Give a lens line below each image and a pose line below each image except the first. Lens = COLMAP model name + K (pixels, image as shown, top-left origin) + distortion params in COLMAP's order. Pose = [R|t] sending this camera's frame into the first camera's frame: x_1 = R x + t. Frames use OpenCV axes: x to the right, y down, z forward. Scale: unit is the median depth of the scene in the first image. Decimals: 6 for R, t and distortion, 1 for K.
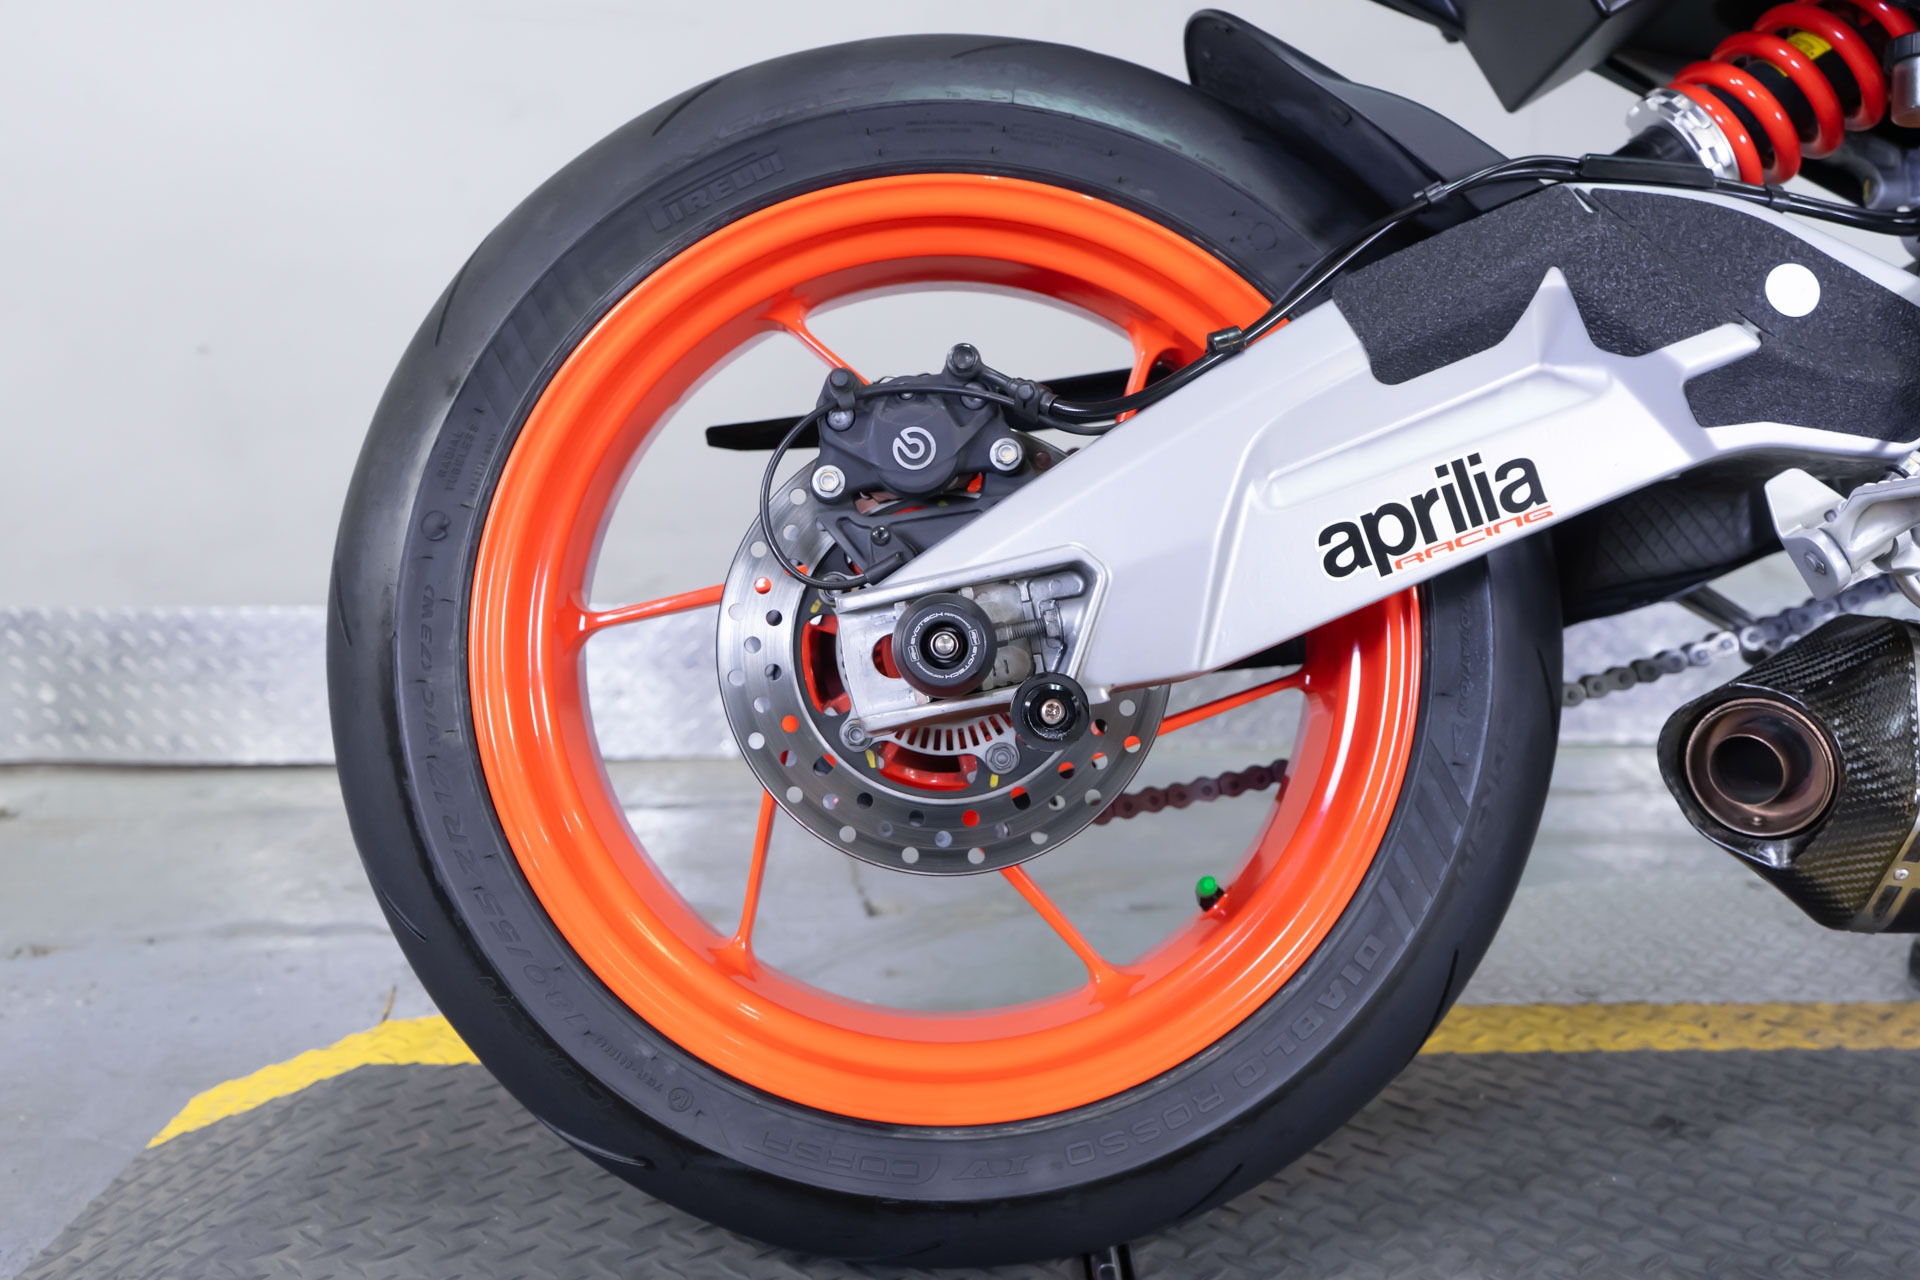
lens RADIAL K [[1816.7, 0, 967.5], [0, 1816.7, 648.5], [0, 0, 1]] dist [0.004554, 0.000000]
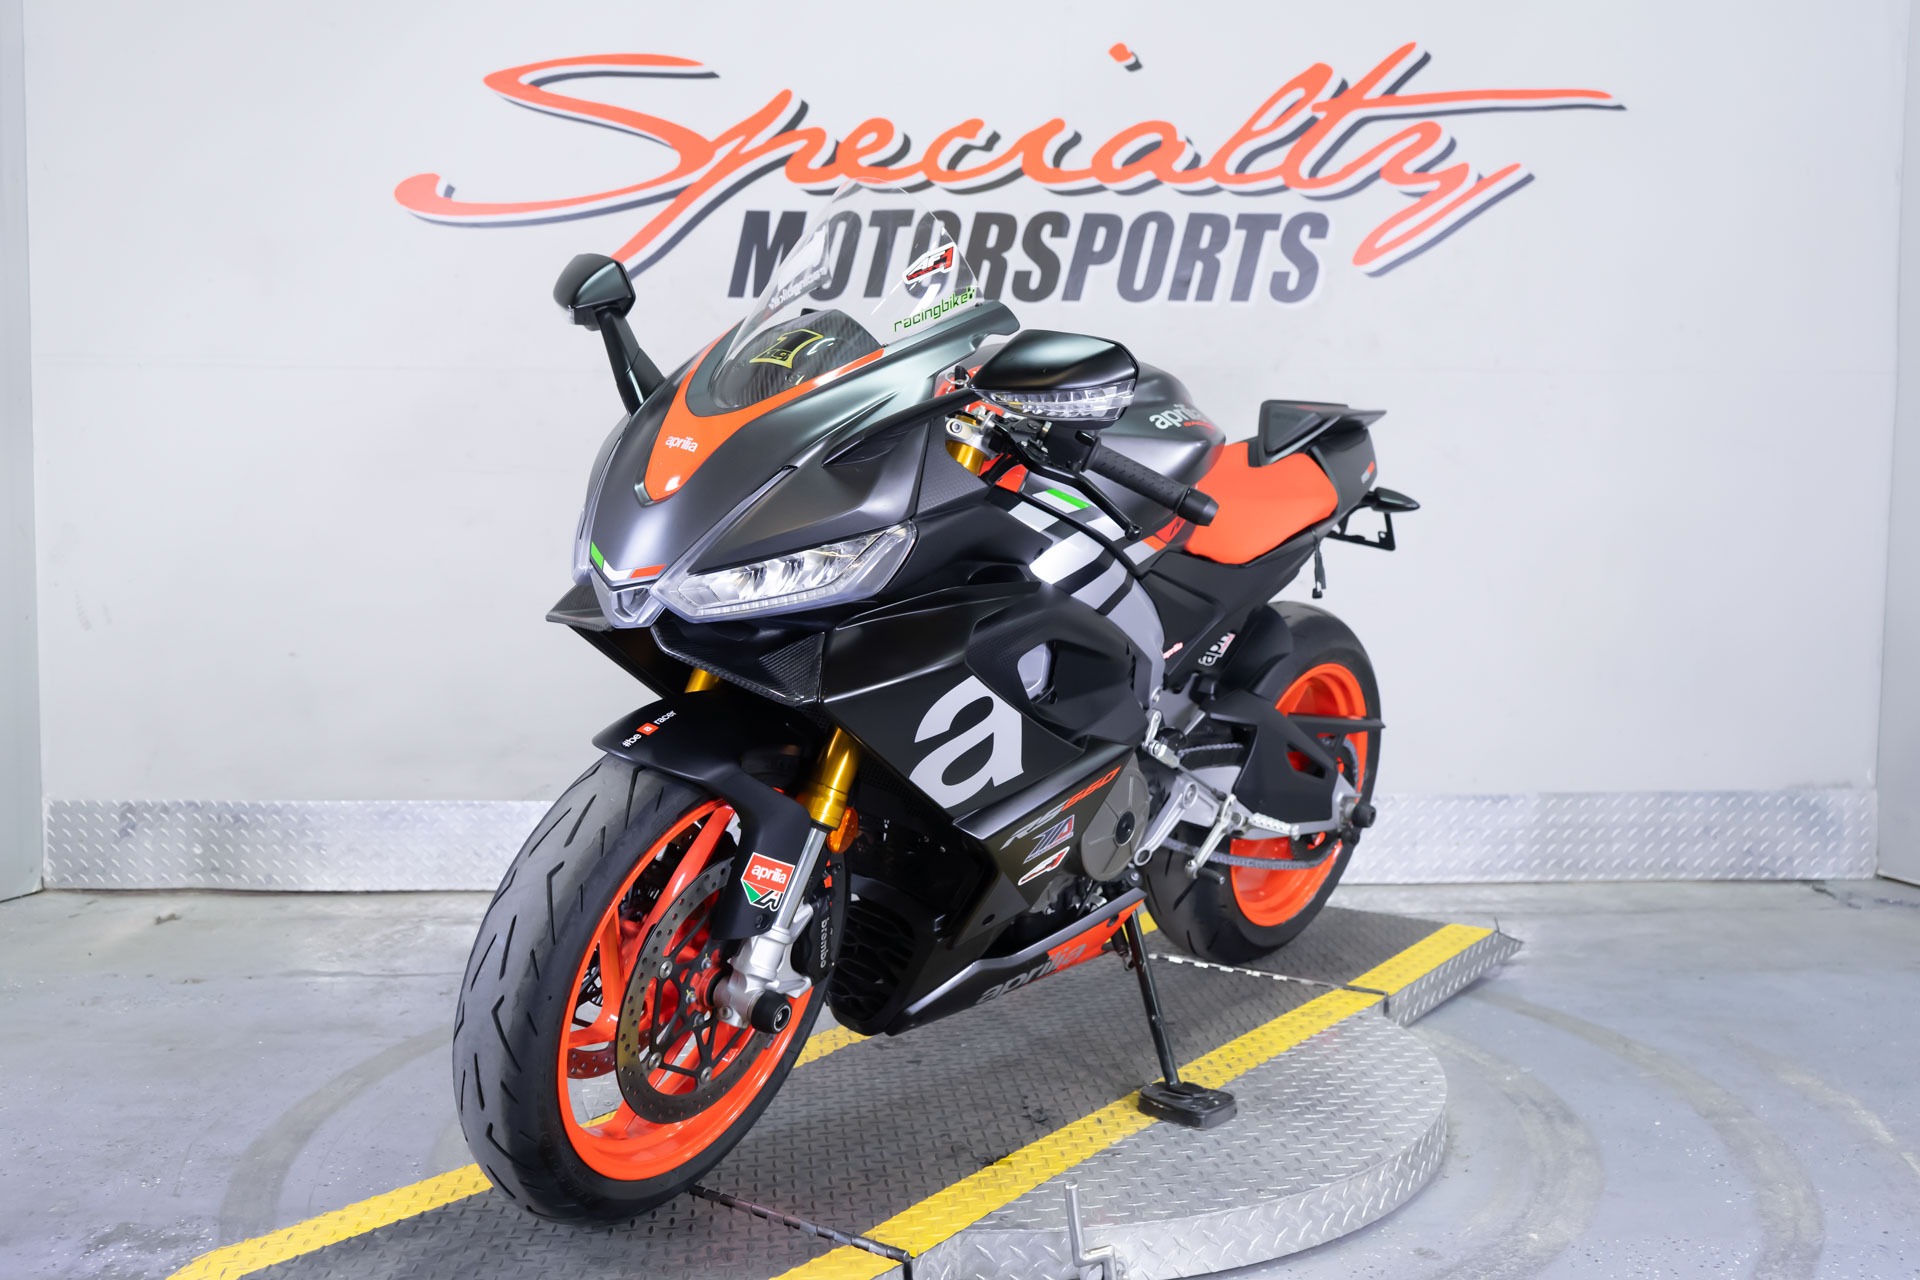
lens RADIAL K [[1816.7, 0, 959.4], [0, 1816.7, 619.0], [0, 0, 1]] dist [0.004554, 0.000000]
pose [[0.998657, -0.001076, -0.051789, 0.315504], [-0.004308, 0.994596, -0.103732, -0.017462], [0.051621, 0.103816, 0.993256, -0.720405]]
